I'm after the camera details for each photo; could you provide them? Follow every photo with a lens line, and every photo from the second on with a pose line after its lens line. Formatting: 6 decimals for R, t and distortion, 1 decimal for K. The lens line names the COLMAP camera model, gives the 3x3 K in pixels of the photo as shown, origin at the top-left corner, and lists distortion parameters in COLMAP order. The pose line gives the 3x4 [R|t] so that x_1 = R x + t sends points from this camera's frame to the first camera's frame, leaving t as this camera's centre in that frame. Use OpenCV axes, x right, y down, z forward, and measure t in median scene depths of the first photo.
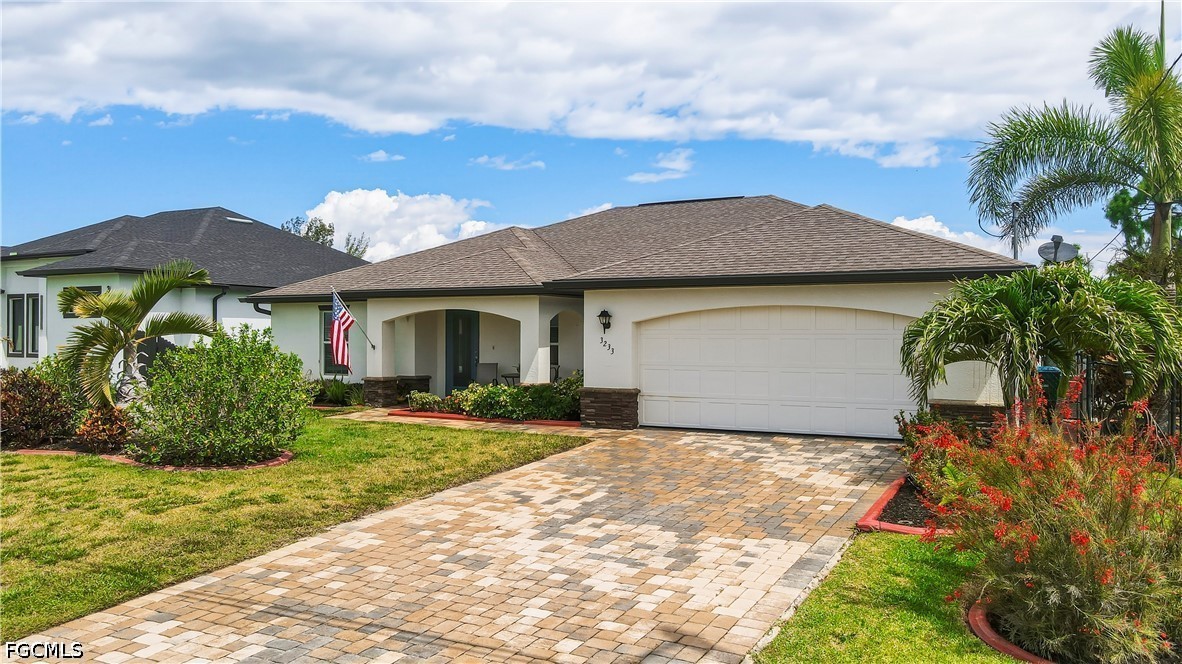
lens RADIAL K [[878.1, 0, 591.0], [0, 878.1, 332.0], [0, 0, 1]] dist [-0.001703, 0.056210]
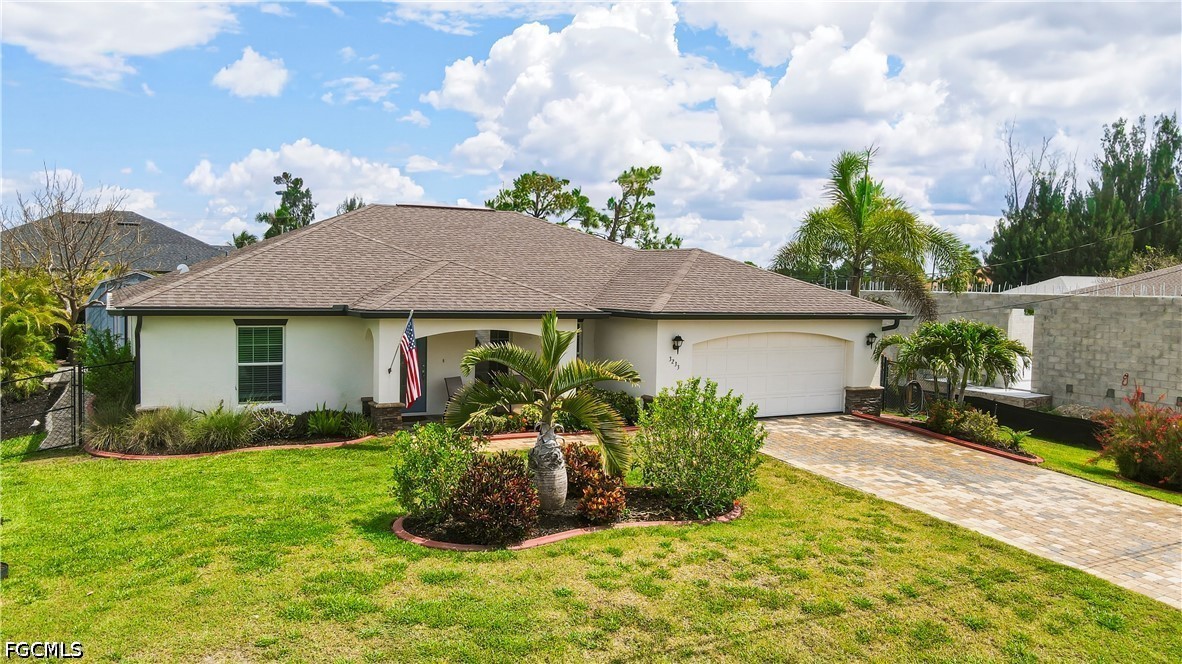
lens RADIAL K [[833.0, 0, 591.0], [0, 833.0, 332.0], [0, 0, 1]] dist [-0.004550, -0.001524]
pose [[0.587858, -0.031245, 0.808361, -0.951759], [-0.019186, 0.998434, 0.052545, -0.083664], [-0.808737, -0.046398, 0.586338, 0.370093]]
